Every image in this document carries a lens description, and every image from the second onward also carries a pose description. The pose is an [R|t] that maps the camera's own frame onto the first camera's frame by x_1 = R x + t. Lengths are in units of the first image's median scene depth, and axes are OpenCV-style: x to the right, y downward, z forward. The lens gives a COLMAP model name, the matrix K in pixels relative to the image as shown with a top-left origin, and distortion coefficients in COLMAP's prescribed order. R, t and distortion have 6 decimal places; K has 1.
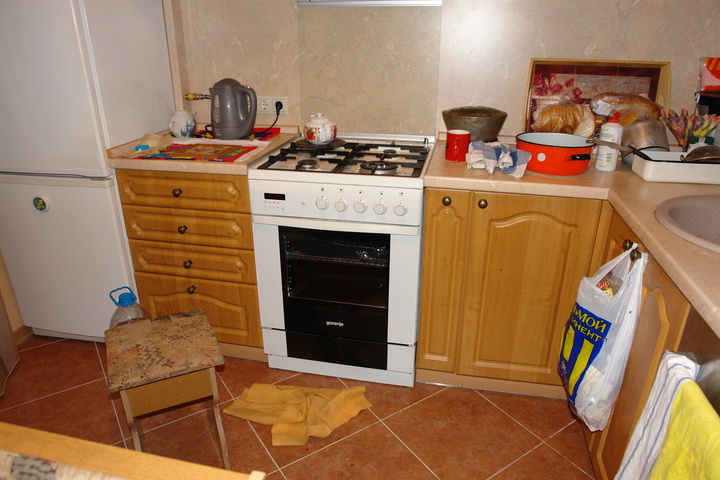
lens RADIAL K [[487.0, 0, 360.0], [0, 487.0, 240.0], [0, 0, 1]] dist [-0.126641, 0.067710]
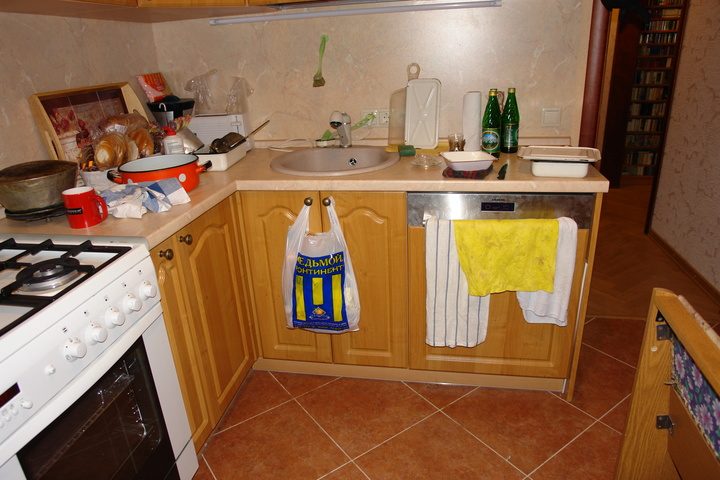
lens RADIAL K [[487.0, 0, 360.0], [0, 487.0, 240.0], [0, 0, 1]] dist [-0.126641, 0.067710]
pose [[-0.041471, -0.364217, 0.930390, -0.543106], [0.428152, 0.834883, 0.345914, -0.222621], [-0.902755, 0.412694, 0.121317, 0.526674]]
